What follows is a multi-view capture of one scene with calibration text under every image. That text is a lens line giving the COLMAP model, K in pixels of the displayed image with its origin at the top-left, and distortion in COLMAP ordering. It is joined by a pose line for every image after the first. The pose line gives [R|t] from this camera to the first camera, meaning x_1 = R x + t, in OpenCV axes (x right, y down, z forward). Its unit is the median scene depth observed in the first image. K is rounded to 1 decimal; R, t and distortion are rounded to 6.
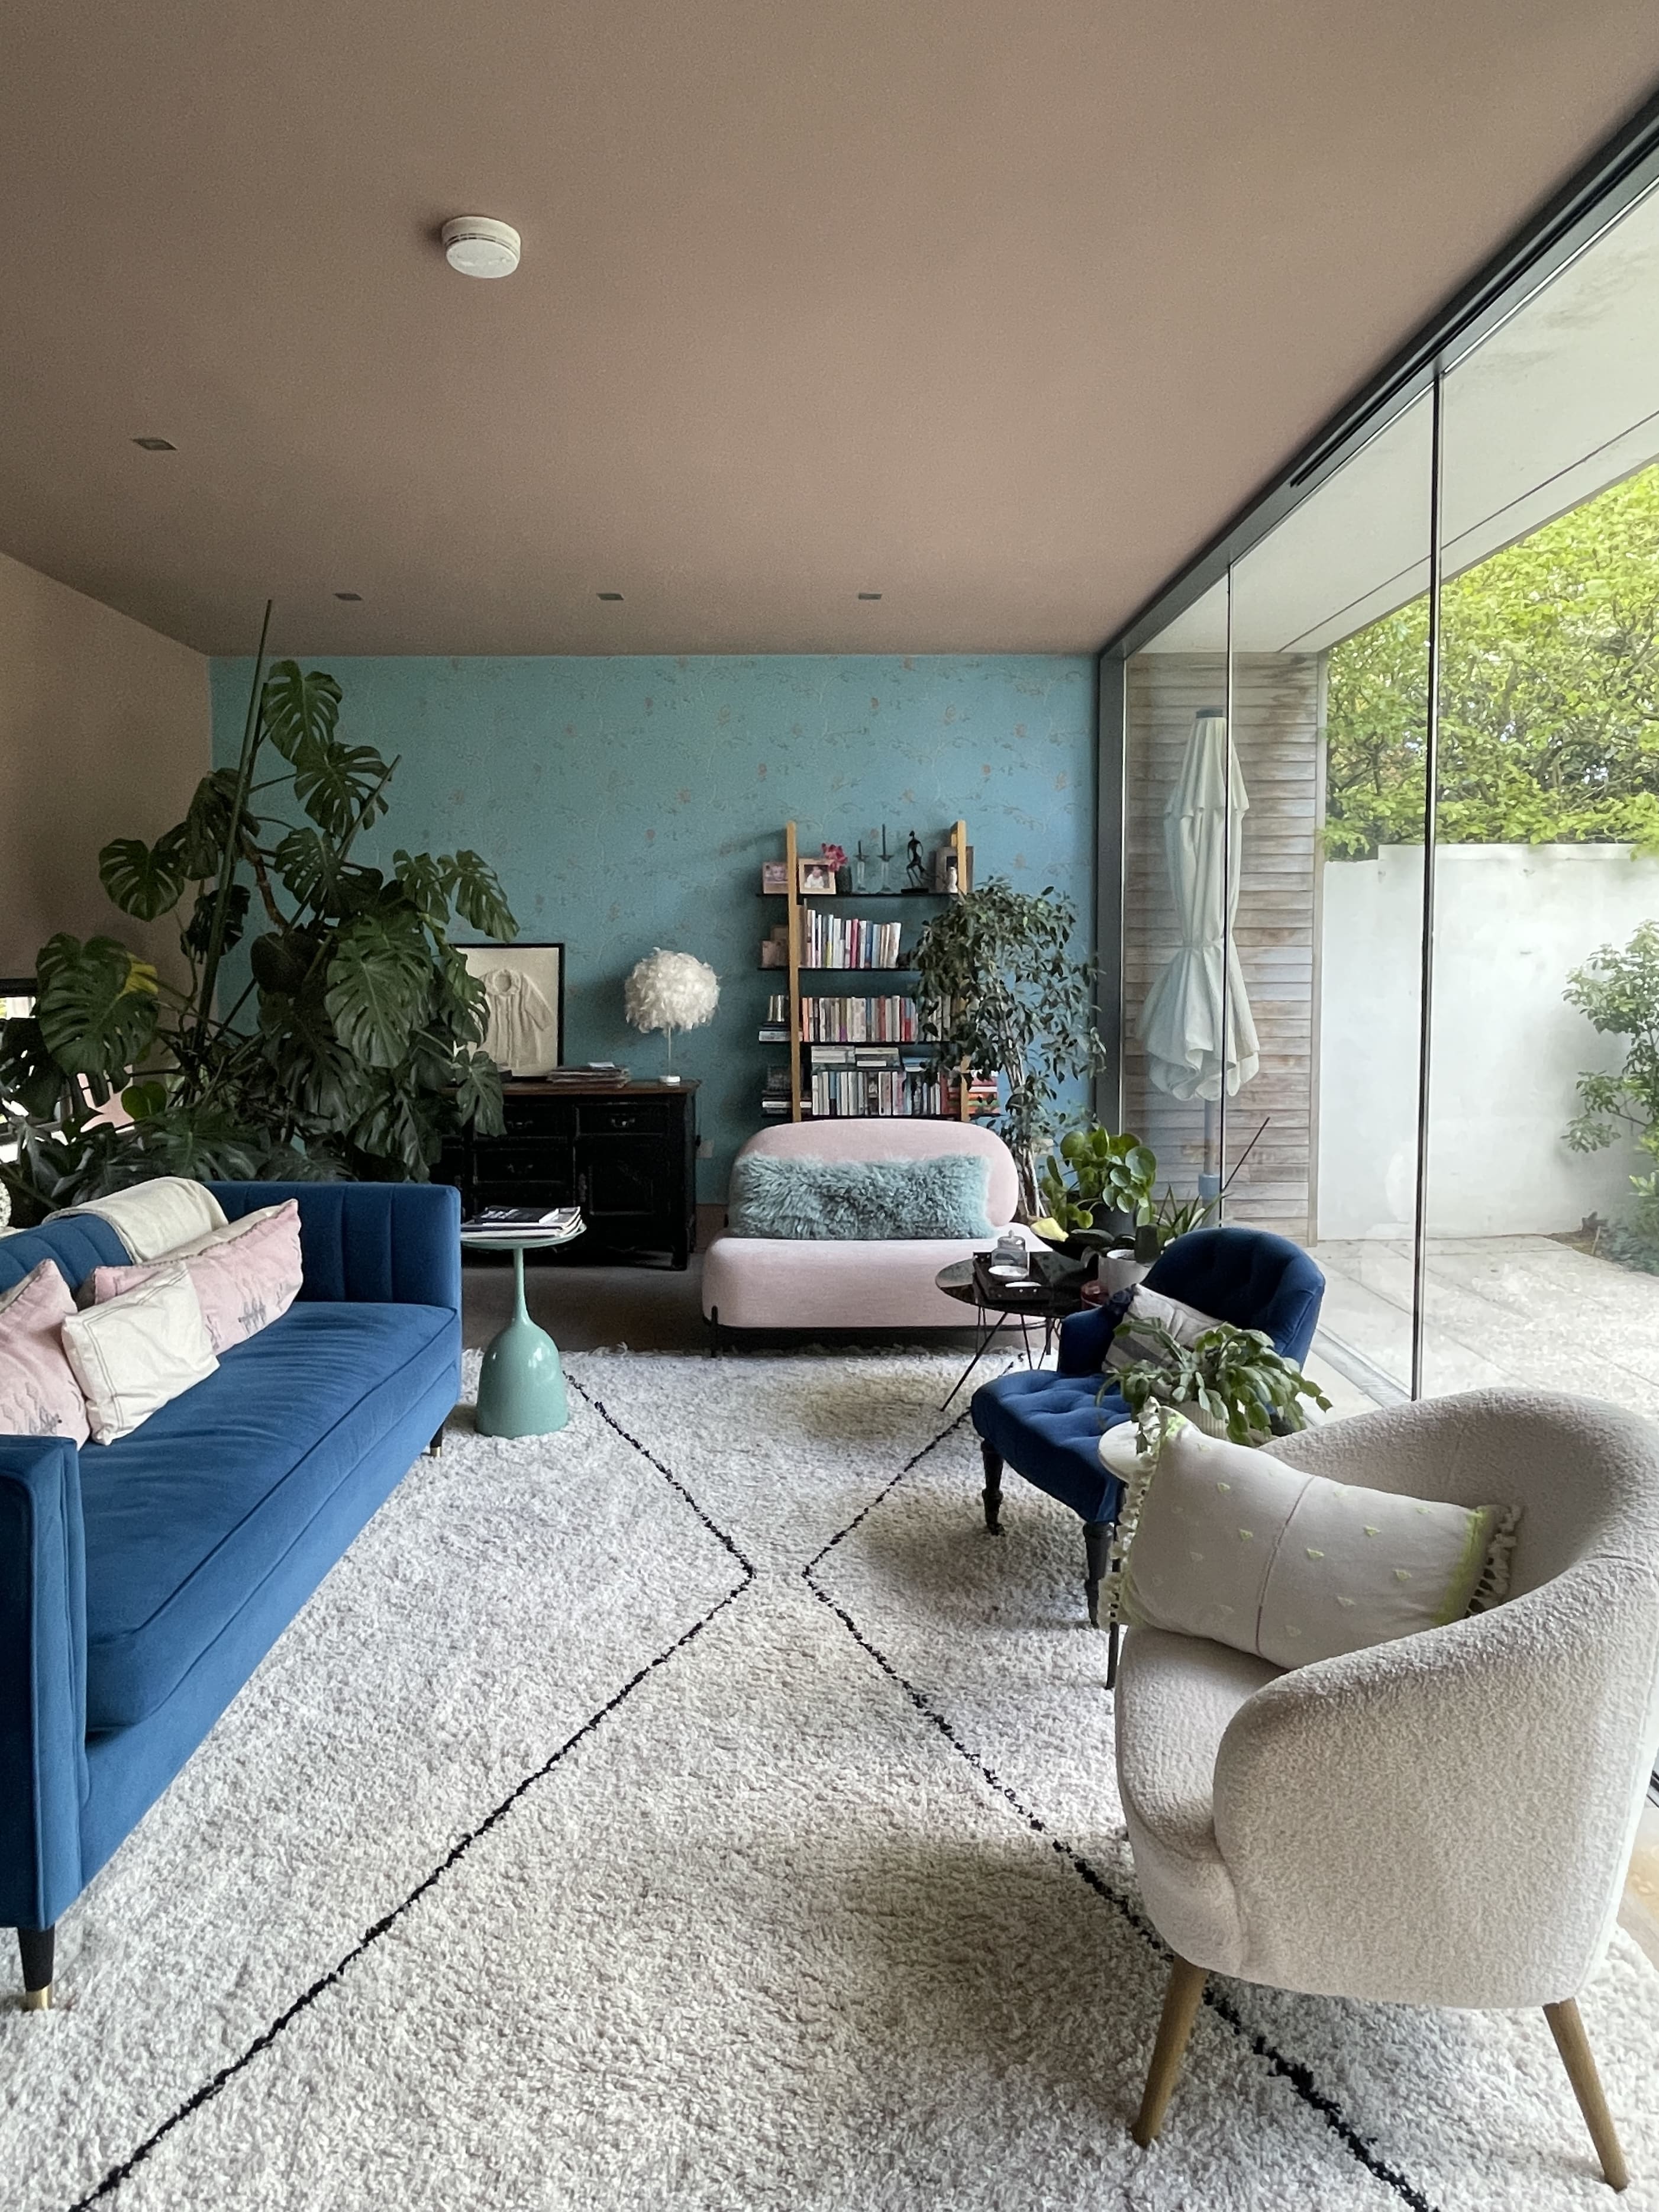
lens RADIAL K [[1241.7, 0, 829.5], [0, 1241.7, 1106.0], [0, 0, 1]] dist [-0.000006, -0.000302]
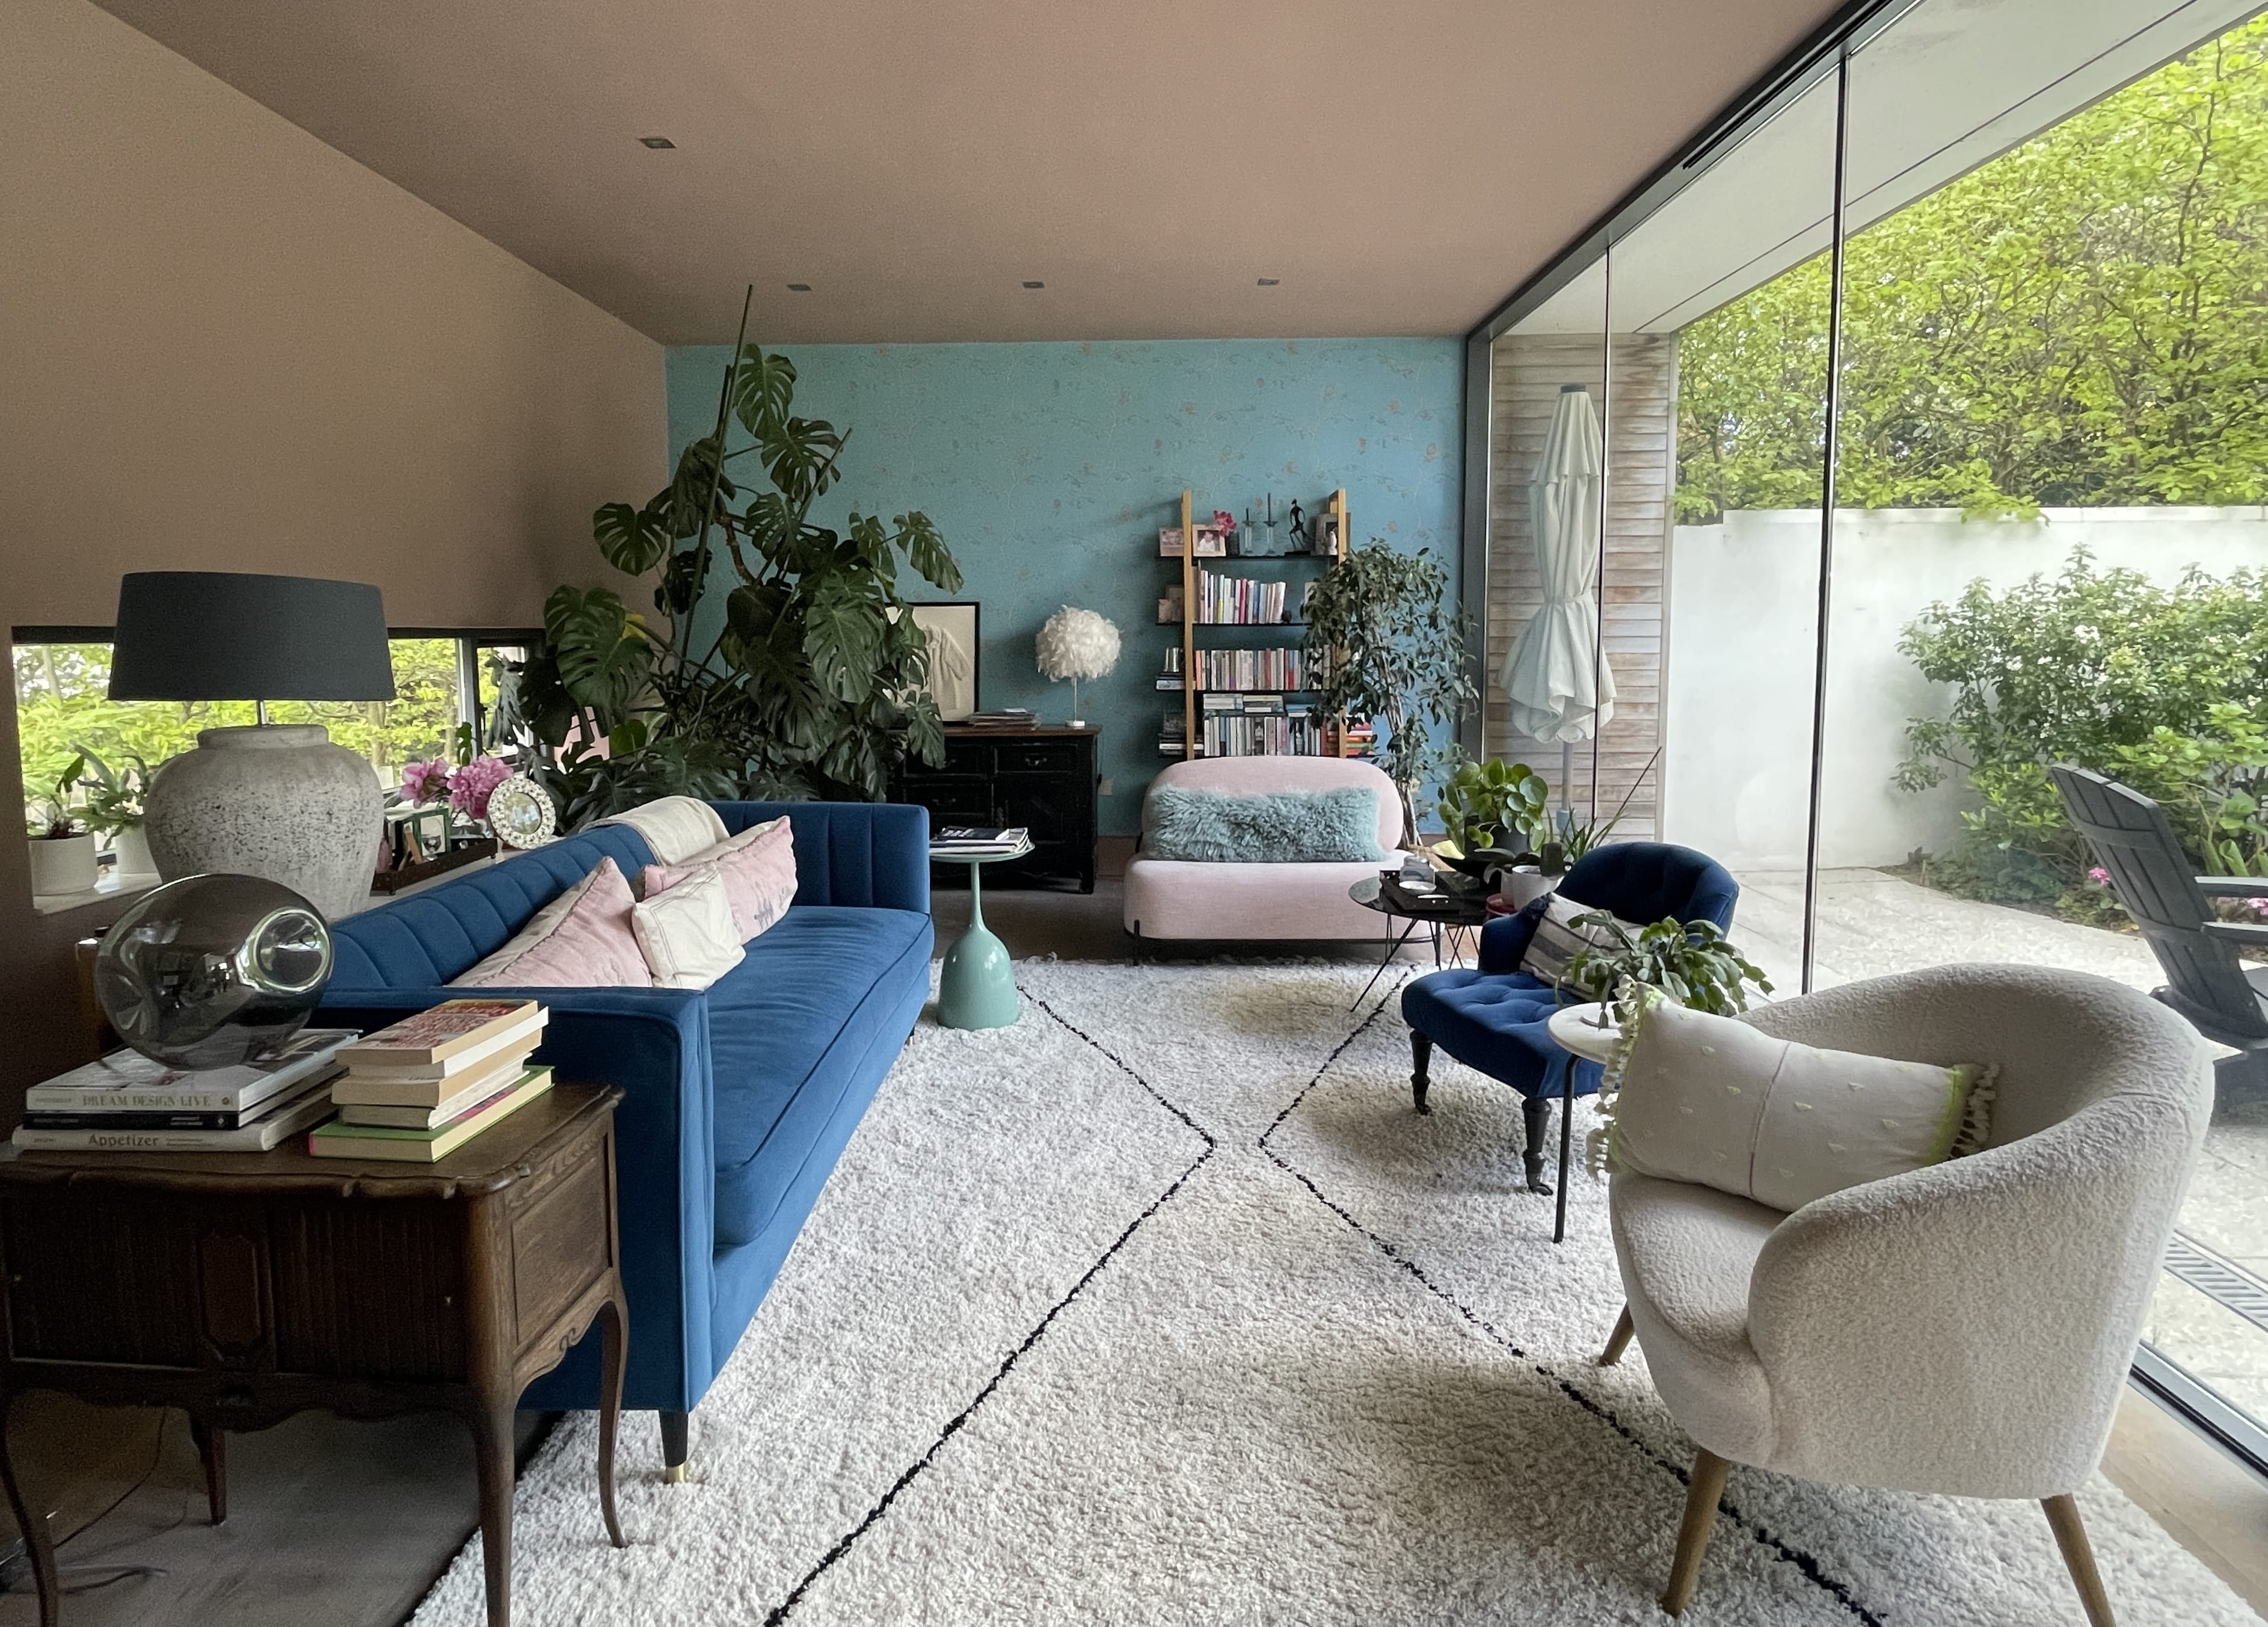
lens RADIAL K [[1117.7, 0, 1133.3], [0, 1117.7, 785.3], [0, 0, 1]] dist [-0.000097, -0.000457]
pose [[0.999492, 0.003693, -0.031659, -0.097231], [-0.003077, 0.999805, 0.019495, 0.030519], [0.031724, -0.019388, 0.999309, -0.006984]]
